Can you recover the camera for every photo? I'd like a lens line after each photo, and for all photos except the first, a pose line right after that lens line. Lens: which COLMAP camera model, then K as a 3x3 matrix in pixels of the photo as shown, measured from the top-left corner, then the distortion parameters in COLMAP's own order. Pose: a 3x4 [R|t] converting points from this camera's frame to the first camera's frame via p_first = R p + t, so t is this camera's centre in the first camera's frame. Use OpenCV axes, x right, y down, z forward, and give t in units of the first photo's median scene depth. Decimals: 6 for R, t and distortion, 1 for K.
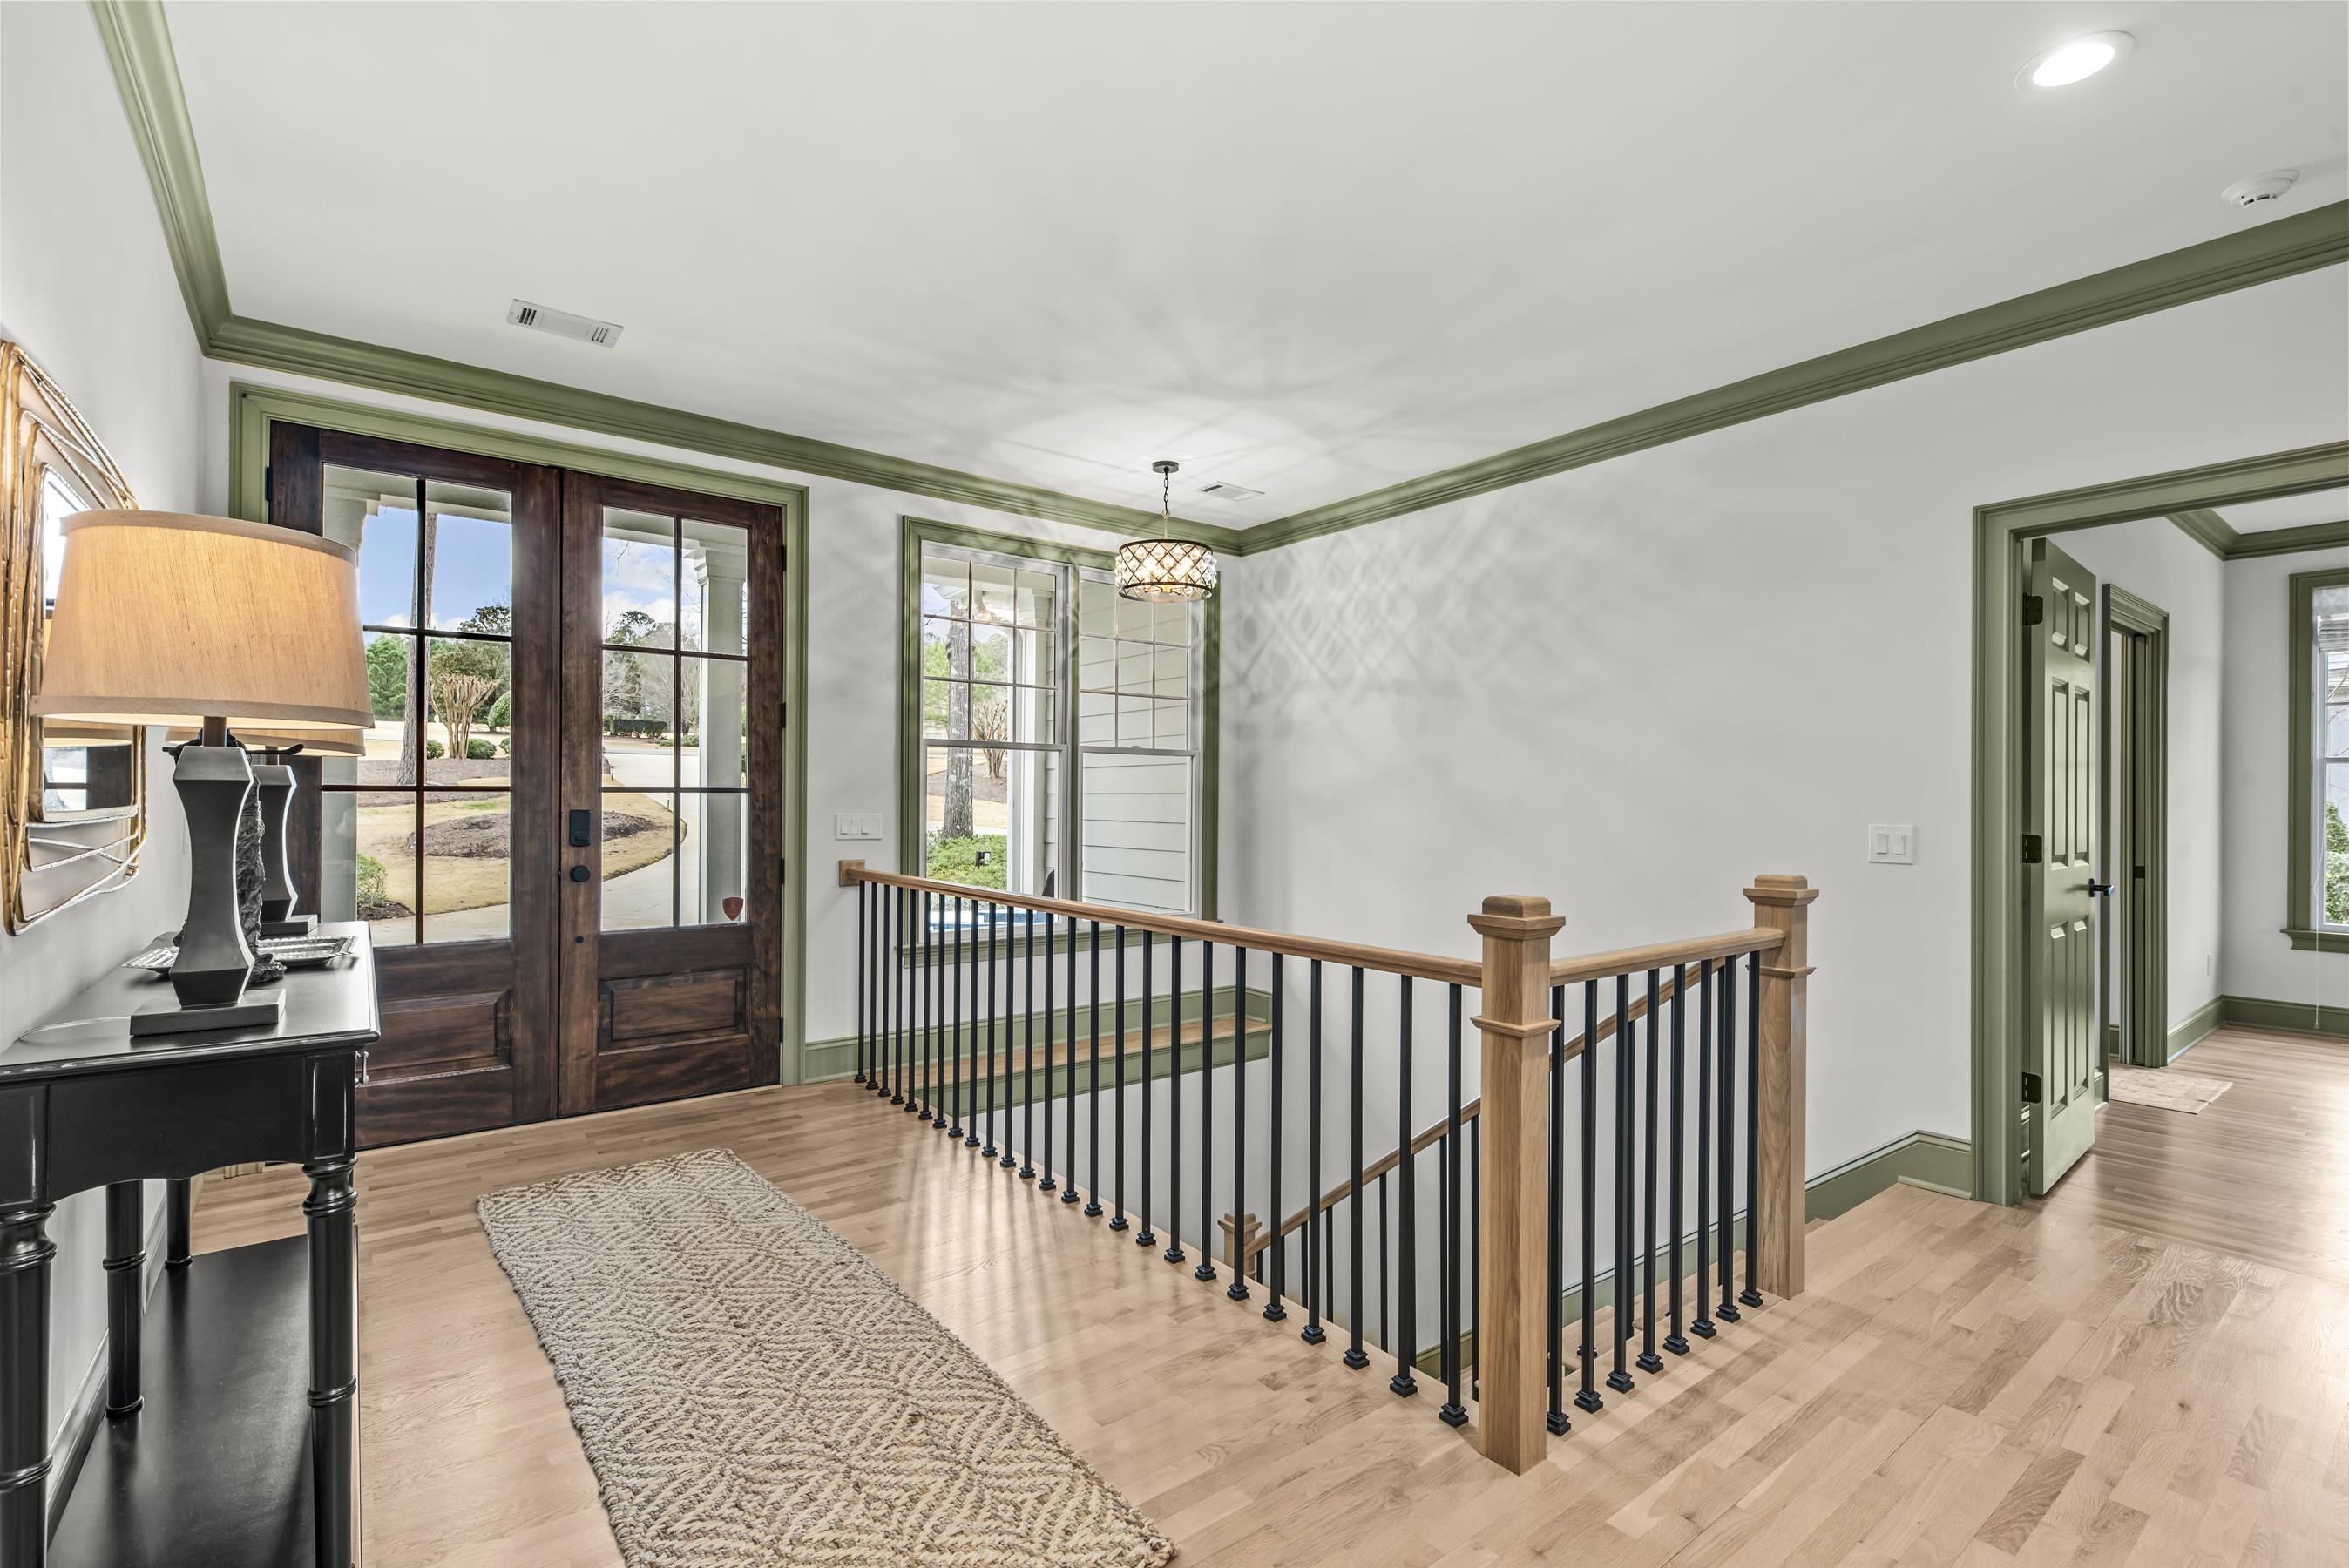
lens RADIAL K [[1100.9, 0, 1171.0], [0, 1100.9, 797.4], [0, 0, 1]] dist [-0.001700, -0.000704]
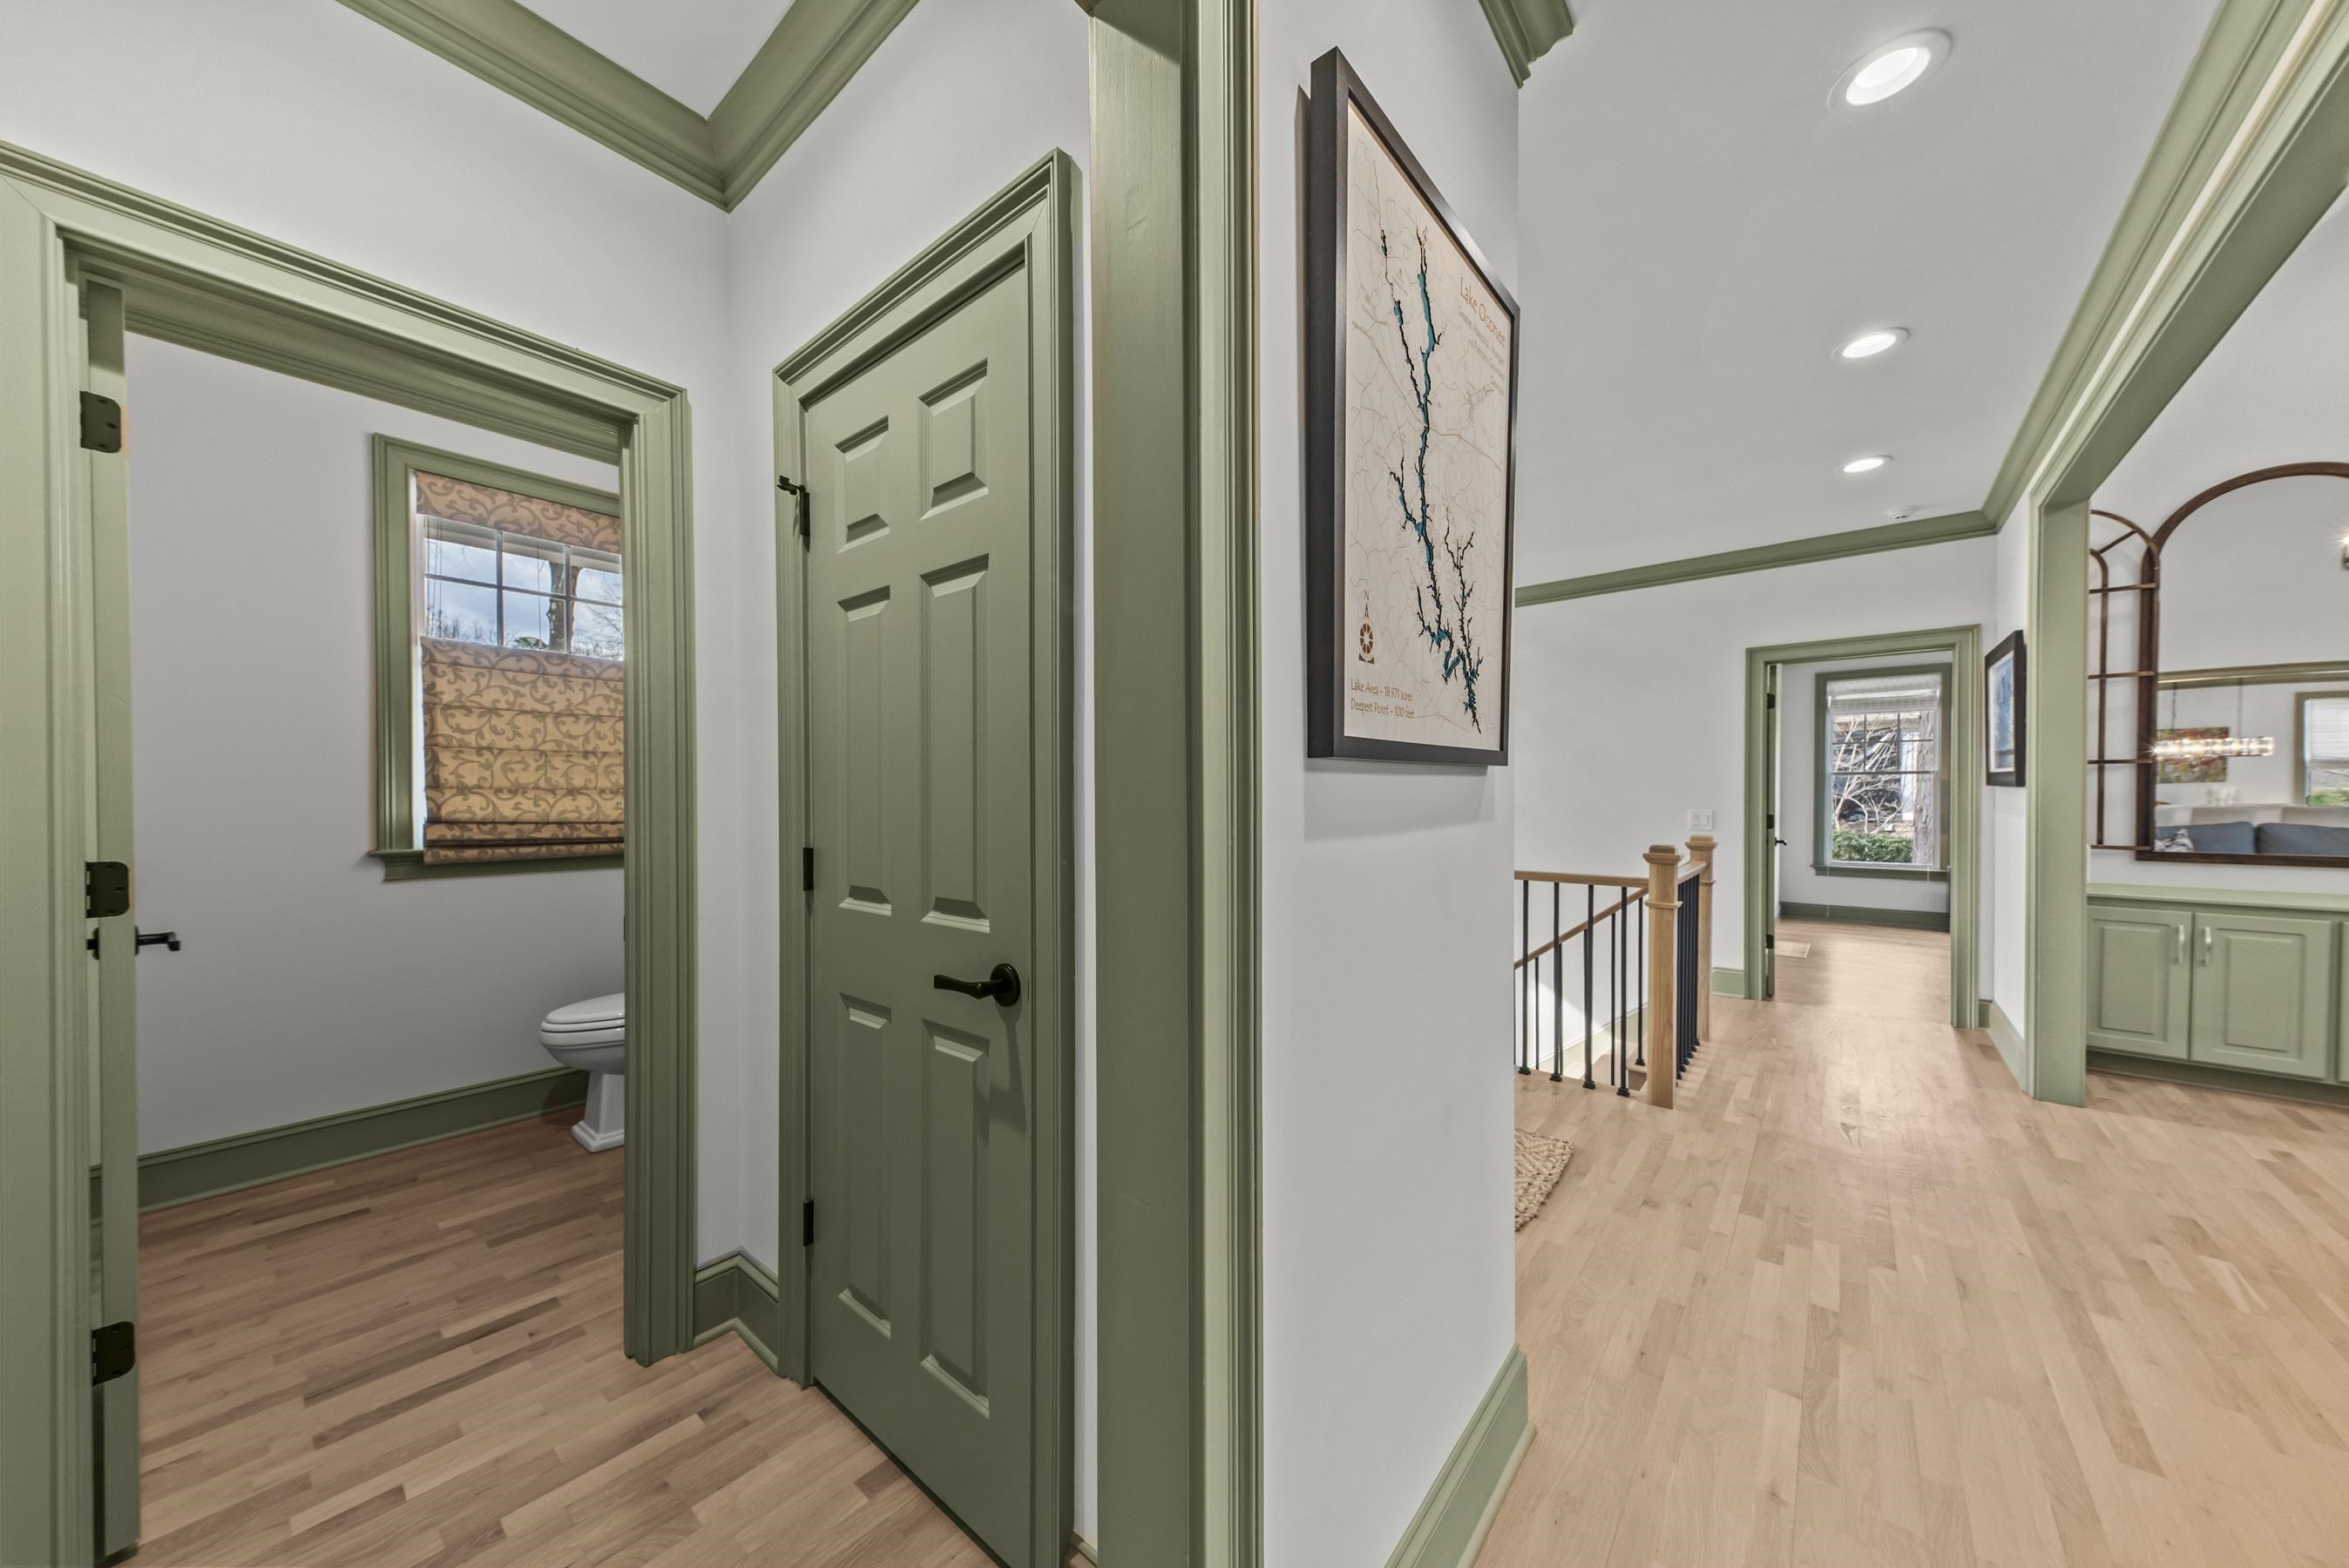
lens RADIAL K [[794.8, 0, 1168.9], [0, 794.8, 805.5], [0, 0, 1]] dist [0.000202, -0.000248]
pose [[0.981937, -0.005612, 0.189125, -0.440124], [0.002632, 0.999868, 0.016005, -0.006899], [-0.189190, -0.015219, 0.981823, -0.162357]]
